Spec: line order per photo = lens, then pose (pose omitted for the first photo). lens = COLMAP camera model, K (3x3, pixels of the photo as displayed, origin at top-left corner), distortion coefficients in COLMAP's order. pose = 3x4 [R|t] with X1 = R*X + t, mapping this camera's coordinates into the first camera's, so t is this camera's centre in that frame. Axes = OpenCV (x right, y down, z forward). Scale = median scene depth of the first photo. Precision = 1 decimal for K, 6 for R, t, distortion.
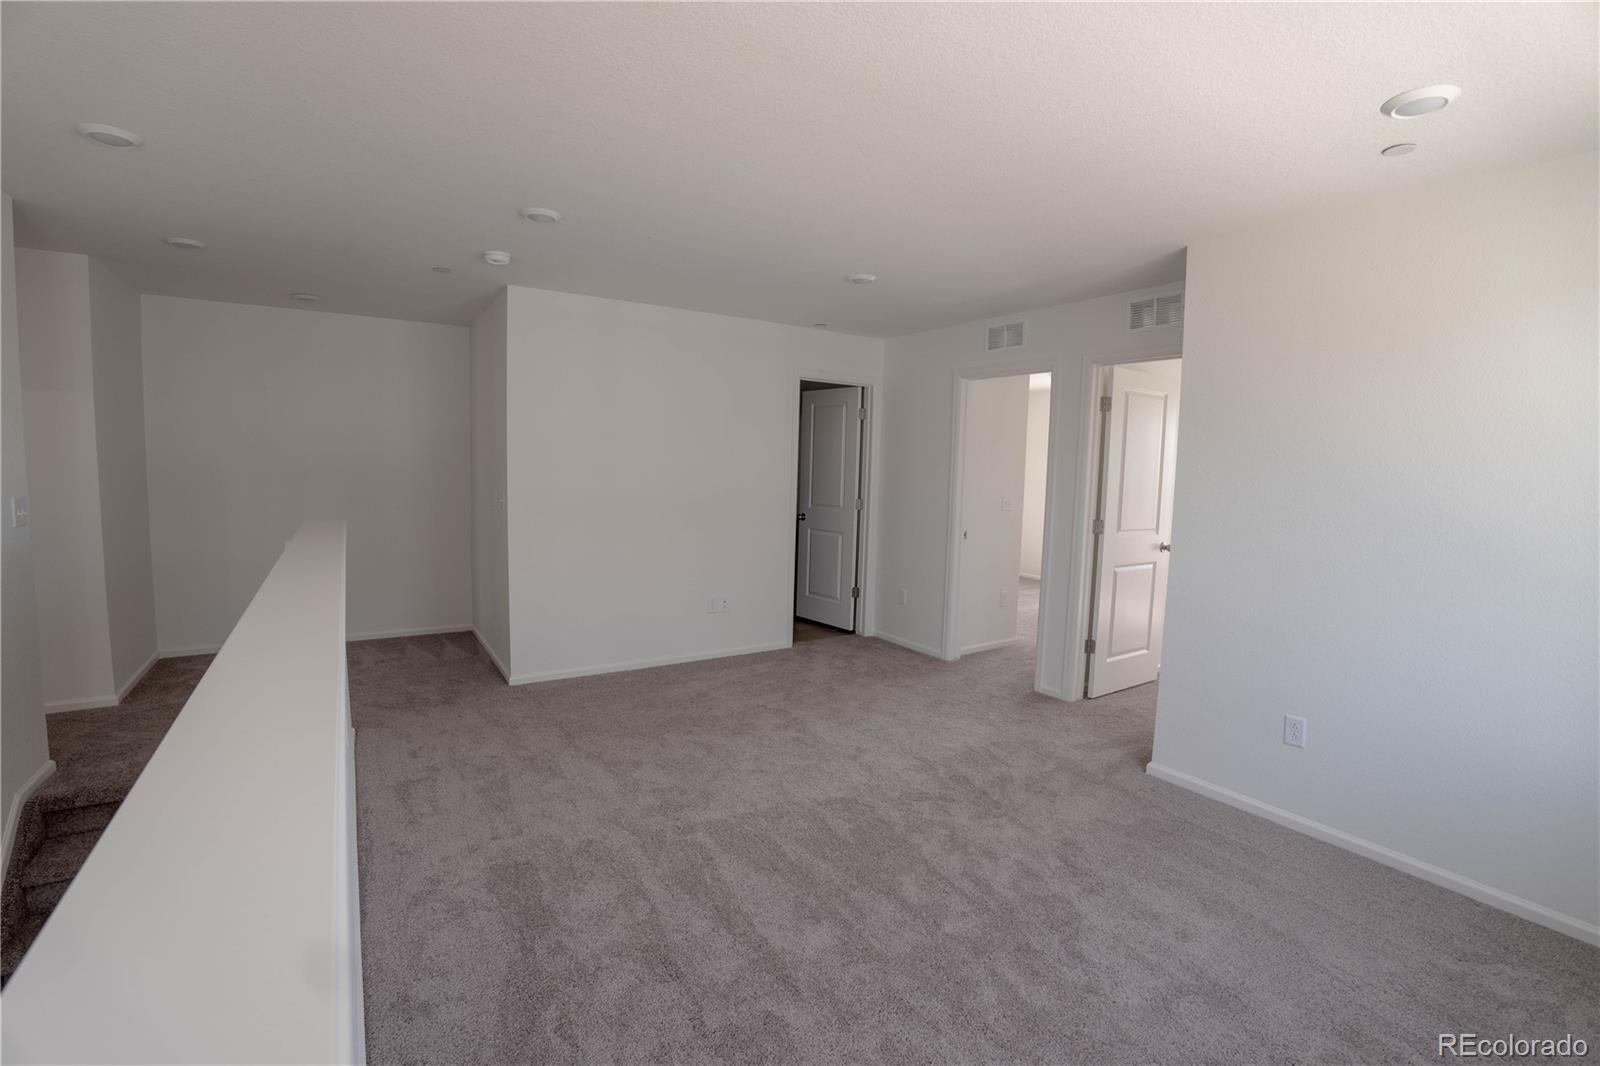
lens RADIAL K [[710.5, 0, 794.1], [0, 710.5, 526.0], [0, 0, 1]] dist [-0.064619, 0.016968]
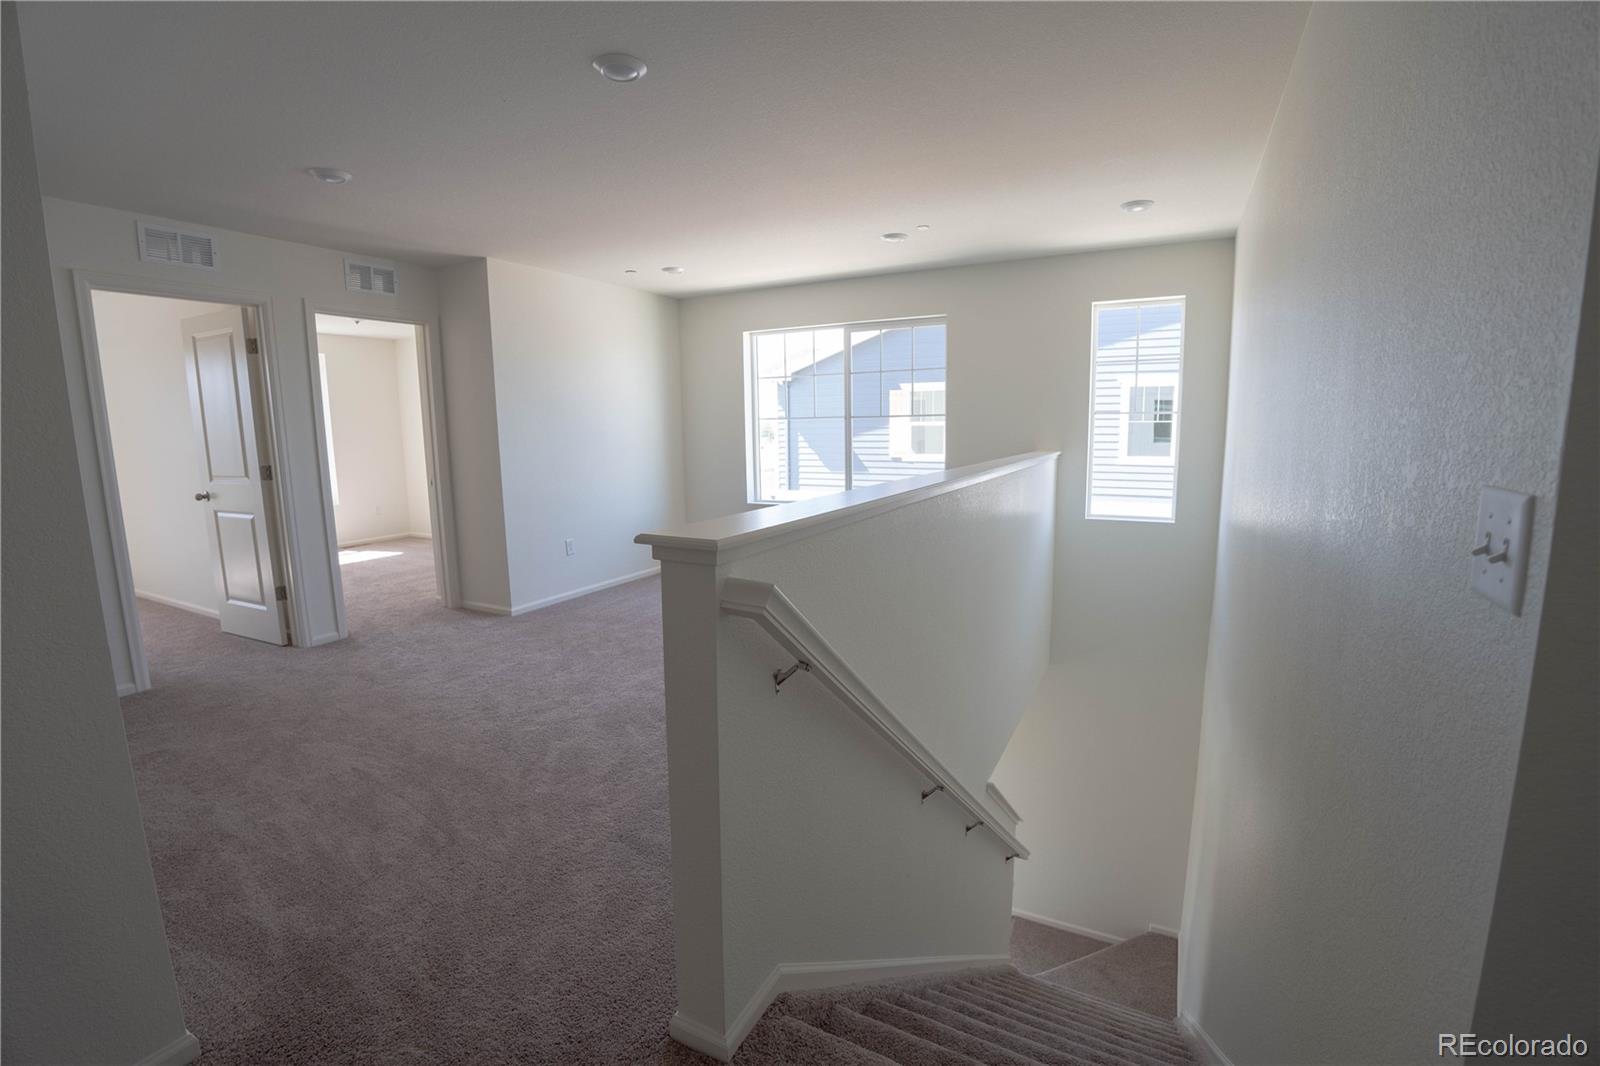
lens RADIAL K [[710.5, 0, 794.1], [0, 710.5, 526.0], [0, 0, 1]] dist [-0.064619, 0.016968]
pose [[-0.476578, -0.144412, 0.867190, -0.900684], [0.082265, 0.974762, 0.207536, -0.078371], [-0.875275, 0.170246, -0.452670, 0.965570]]
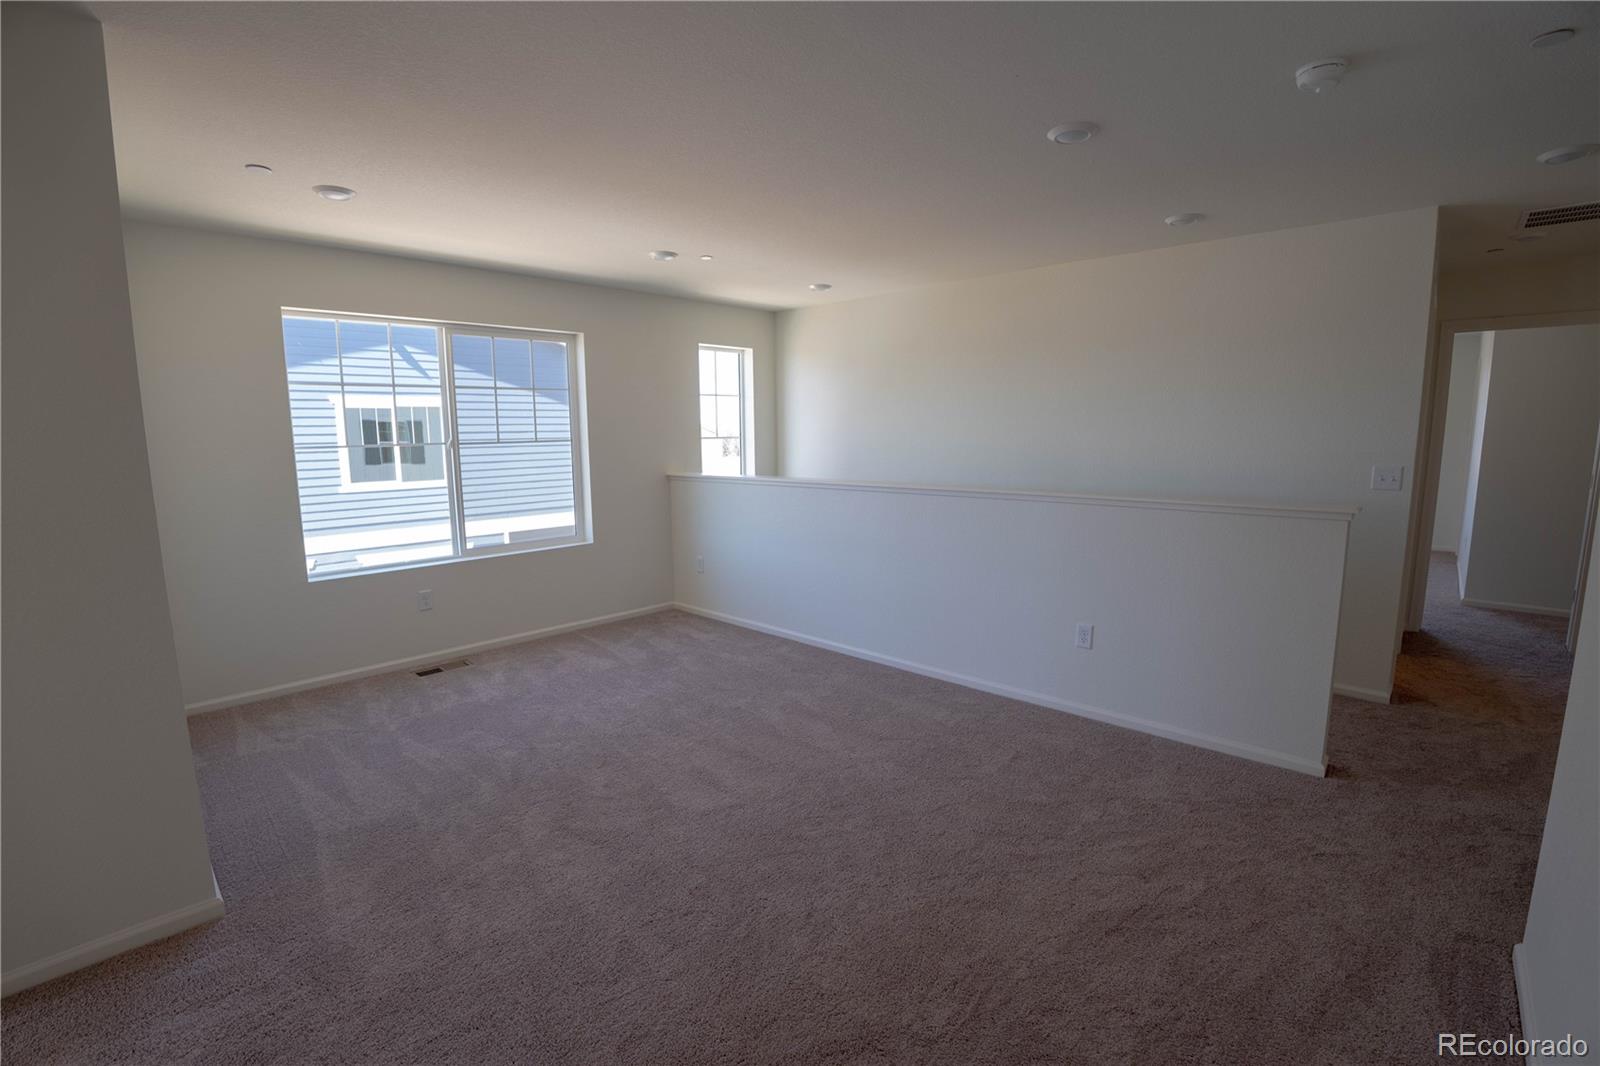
lens RADIAL K [[710.5, 0, 794.1], [0, 710.5, 526.0], [0, 0, 1]] dist [-0.064619, 0.016968]
pose [[-0.977262, 0.016455, -0.211397, 0.110263], [-0.030166, 0.976053, 0.215432, -0.112149], [0.209880, 0.216910, -0.953363, 1.387725]]
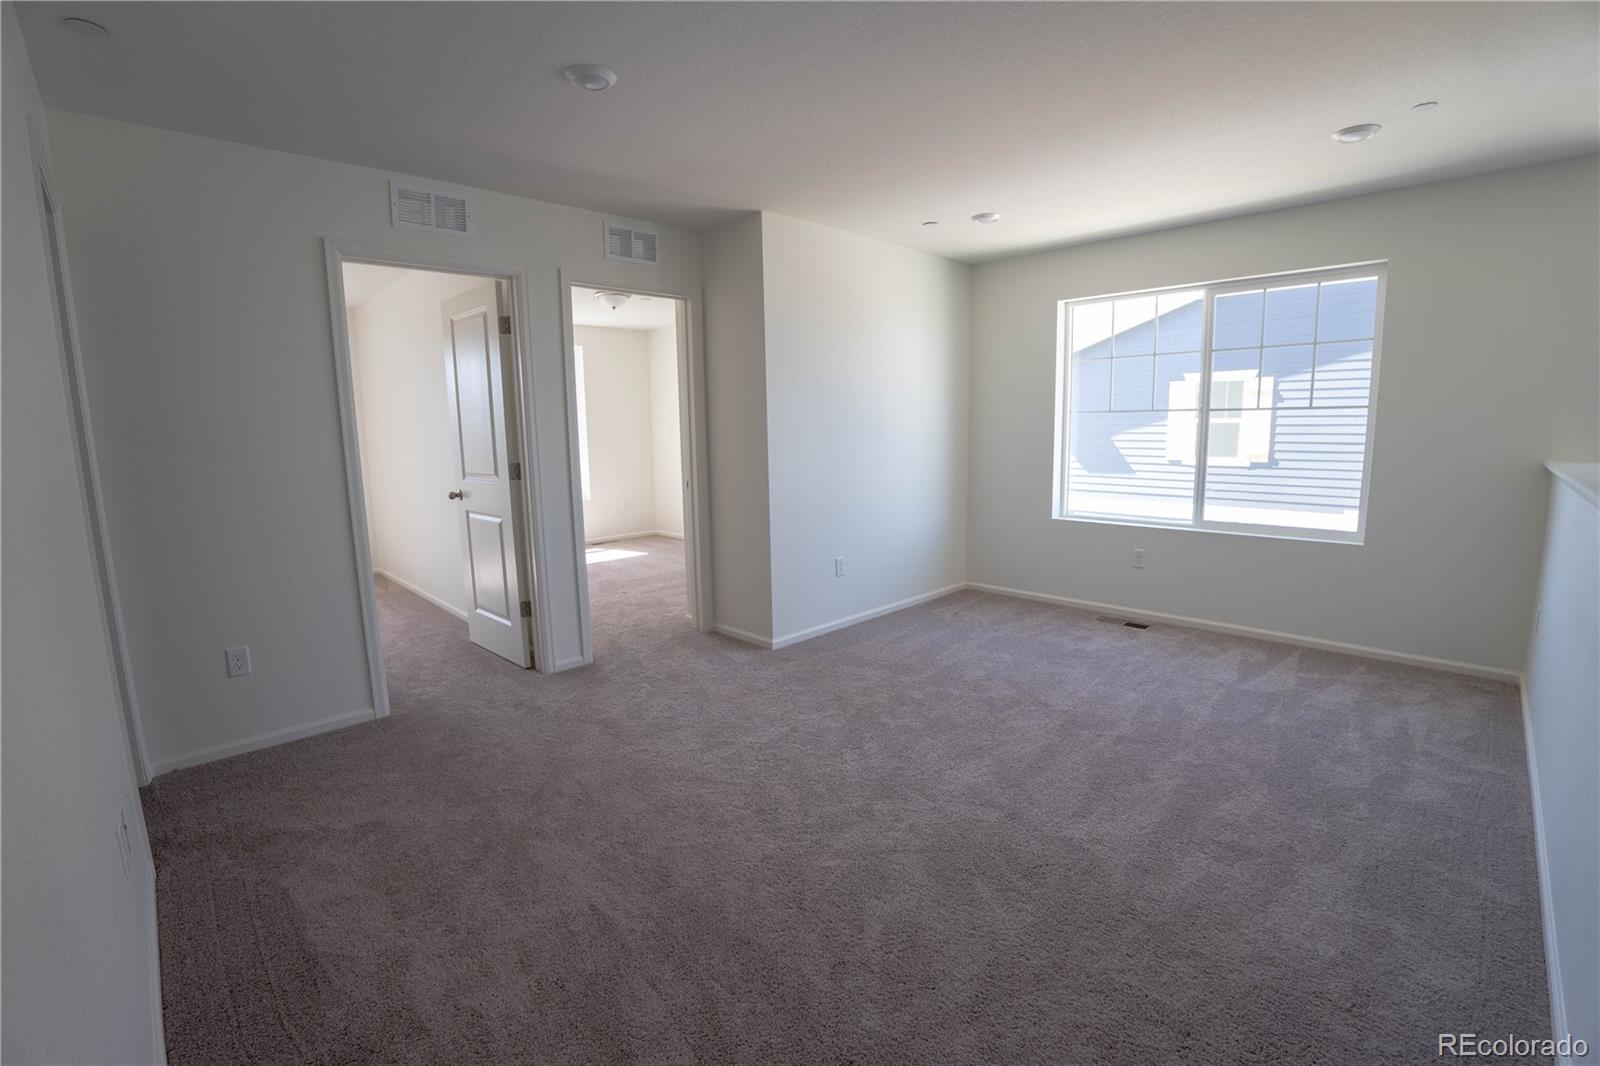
lens RADIAL K [[710.5, 0, 794.1], [0, 710.5, 526.0], [0, 0, 1]] dist [-0.064619, 0.016968]
pose [[-0.192223, -0.162441, 0.967814, -0.571972], [0.101534, 0.977620, 0.184253, -0.069303], [-0.976085, 0.133684, -0.171428, 0.990787]]
